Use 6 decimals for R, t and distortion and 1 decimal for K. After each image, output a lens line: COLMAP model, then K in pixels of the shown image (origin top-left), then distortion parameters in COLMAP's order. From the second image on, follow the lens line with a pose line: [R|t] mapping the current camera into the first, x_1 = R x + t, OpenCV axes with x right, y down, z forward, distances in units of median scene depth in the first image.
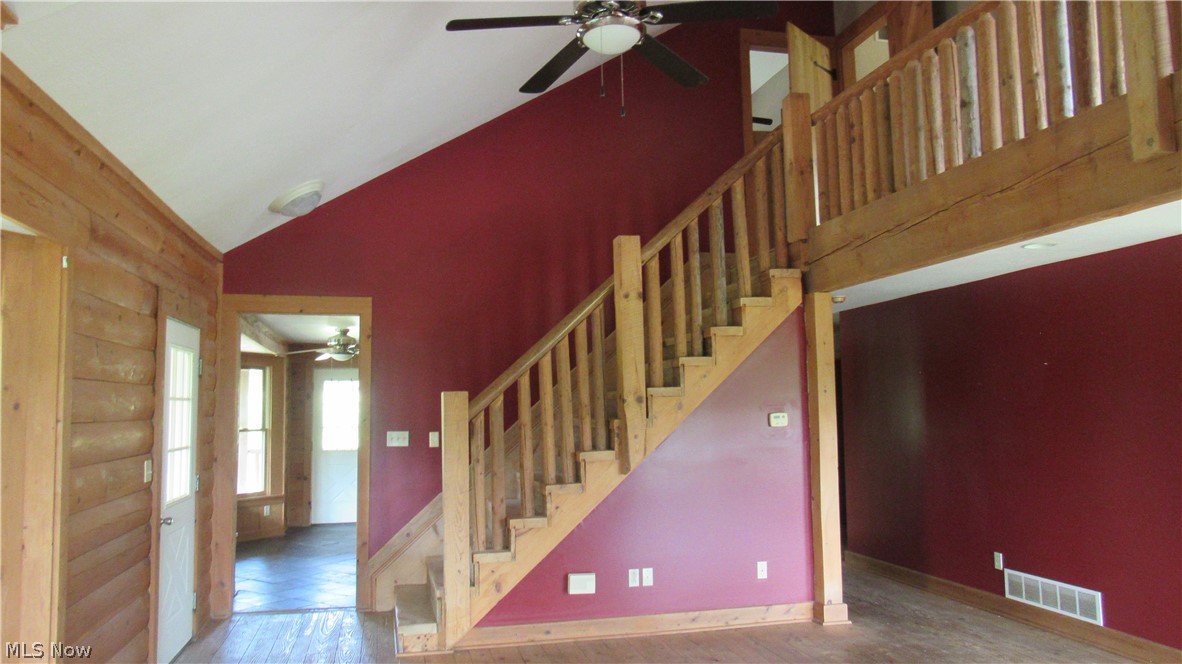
lens RADIAL K [[852.2, 0, 591.0], [0, 852.2, 332.0], [0, 0, 1]] dist [-0.028657, 0.013636]
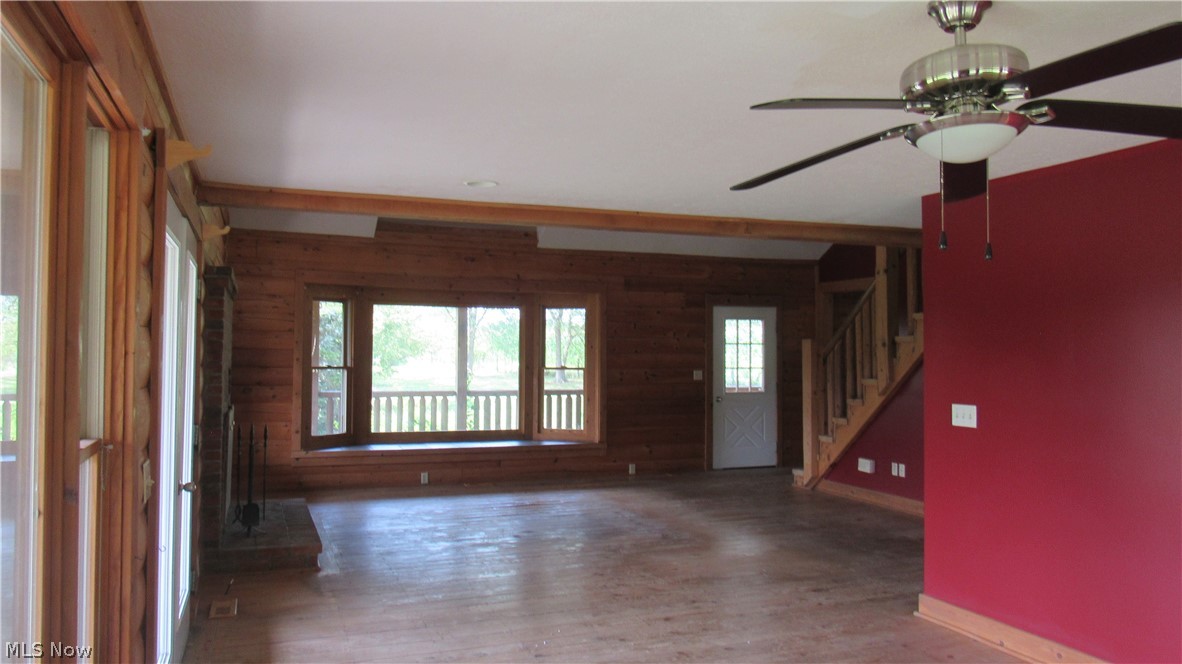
lens RADIAL K [[834.0, 0, 591.0], [0, 834.0, 332.0], [0, 0, 1]] dist [-0.031229, 0.006301]
pose [[0.135607, -0.007184, -0.990737, 1.378280], [0.080638, 0.996736, 0.003810, 0.013994], [0.987476, -0.080408, 0.135744, 0.332521]]
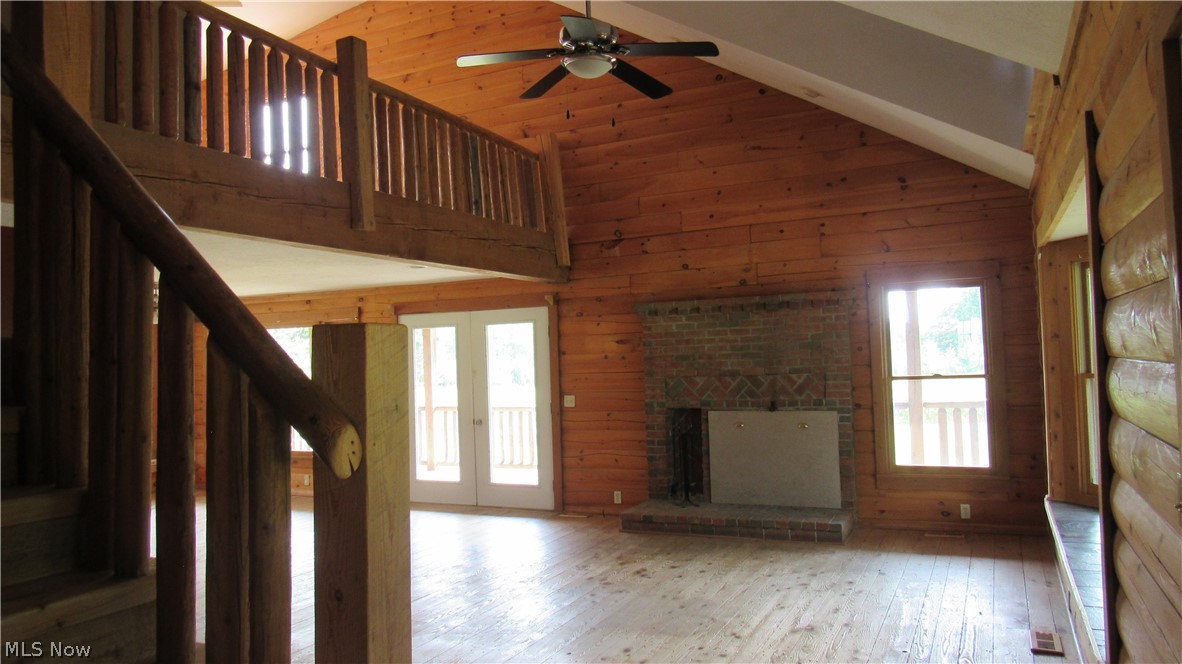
lens RADIAL K [[834.0, 0, 591.0], [0, 834.0, 332.0], [0, 0, 1]] dist [-0.031229, 0.006301]
pose [[-0.768617, 0.068236, 0.636060, -0.464525], [-0.011513, 0.992658, -0.120405, 0.122339], [-0.639606, -0.099868, -0.762188, 1.165386]]
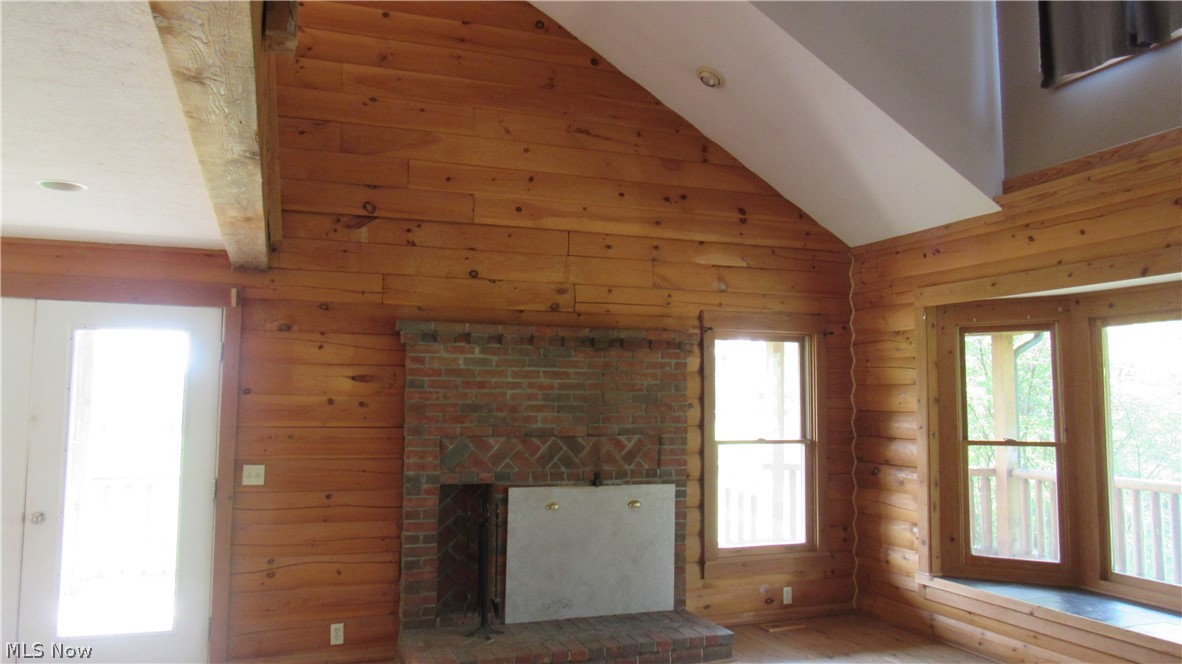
lens RADIAL K [[834.0, 0, 591.0], [0, 834.0, 332.0], [0, 0, 1]] dist [-0.031229, 0.006301]
pose [[-0.993708, 0.003126, -0.111959, 0.276098], [0.023058, 0.983909, -0.177178, 0.080140], [0.109604, -0.178644, -0.977790, 0.943375]]
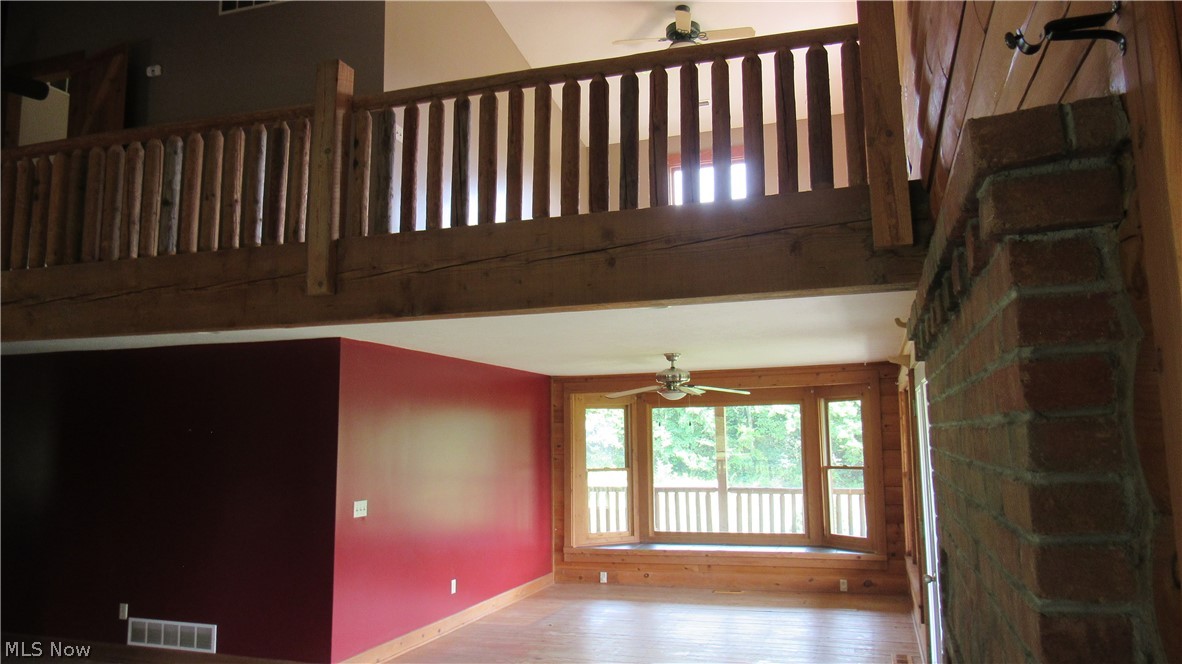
lens RADIAL K [[848.4, 0, 606.3], [0, 848.4, 335.9], [0, 0, 1]] dist [-0.038714, 0.003021]
pose [[0.515667, 0.119803, 0.848372, -0.150935], [-0.078342, 0.992621, -0.092555, -0.027984], [-0.853200, -0.018735, 0.521247, -0.073172]]
